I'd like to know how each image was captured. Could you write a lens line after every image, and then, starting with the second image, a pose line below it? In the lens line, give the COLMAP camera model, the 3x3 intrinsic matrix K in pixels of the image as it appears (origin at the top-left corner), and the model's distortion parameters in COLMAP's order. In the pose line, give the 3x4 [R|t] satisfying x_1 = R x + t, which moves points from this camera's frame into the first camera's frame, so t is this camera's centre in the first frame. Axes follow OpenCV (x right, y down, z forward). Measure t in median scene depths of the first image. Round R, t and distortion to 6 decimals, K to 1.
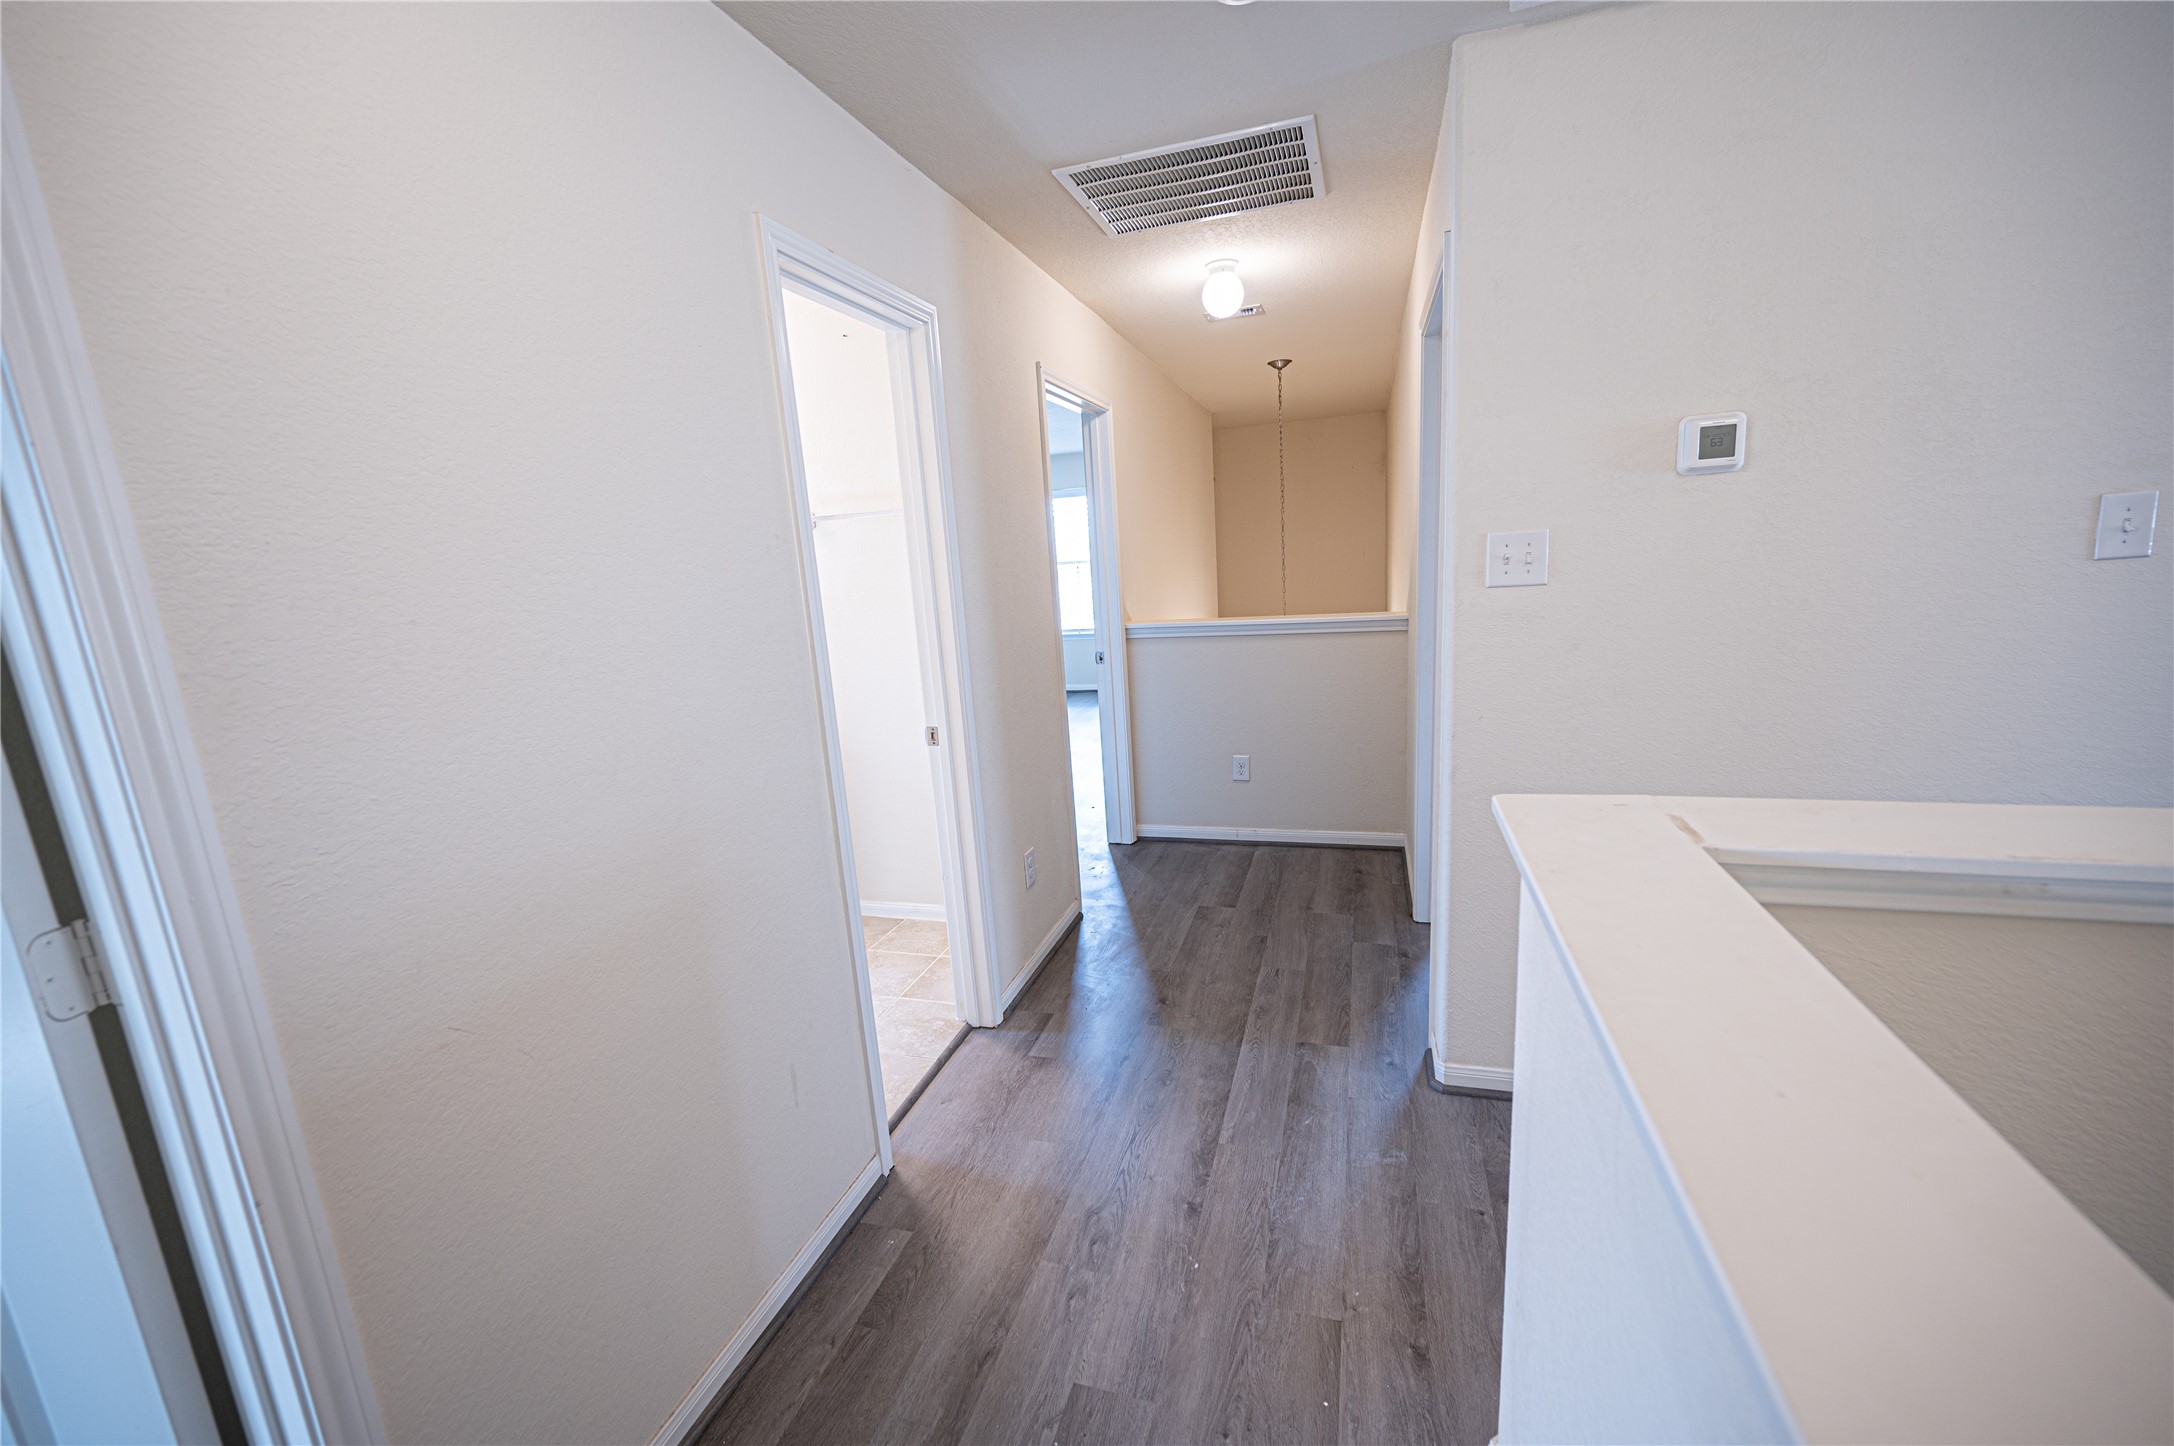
lens RADIAL K [[852.6, 0, 1088.2], [0, 852.6, 726.2], [0, 0, 1]] dist [0.000295, 0.000488]
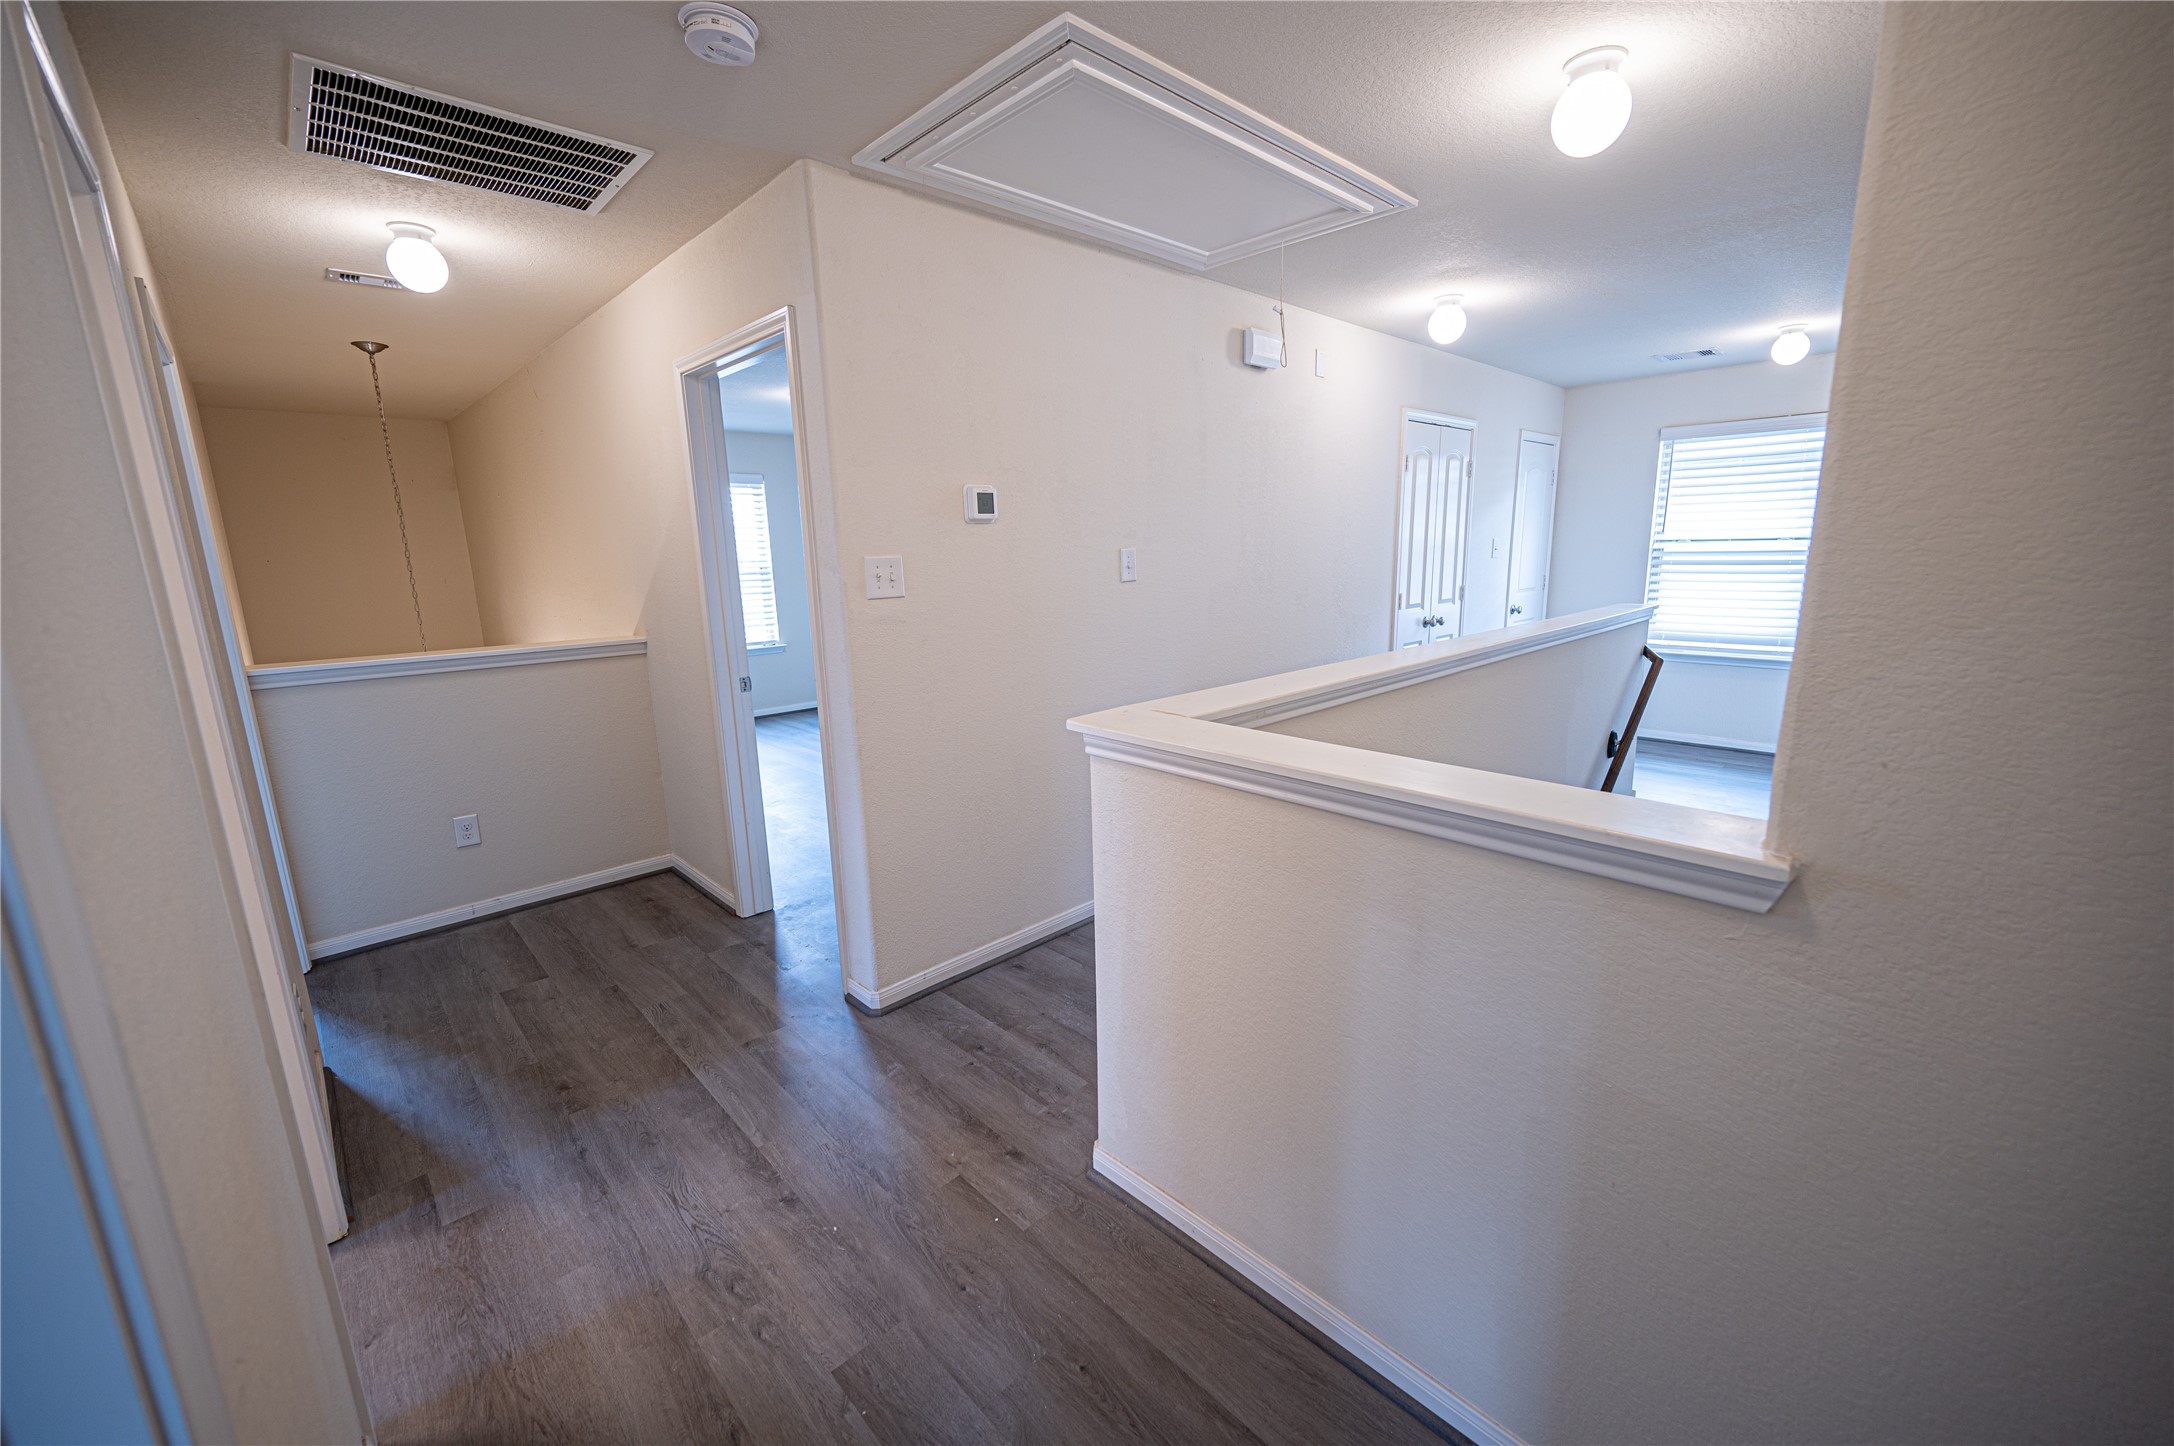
lens RADIAL K [[852.6, 0, 1088.0], [0, 852.6, 725.4], [0, 0, 1]] dist [0.000295, 0.000488]
pose [[0.481306, -0.129298, 0.866964, -0.438901], [0.166708, 0.984511, 0.054279, 0.007084], [-0.860554, 0.118405, 0.495406, 0.098650]]
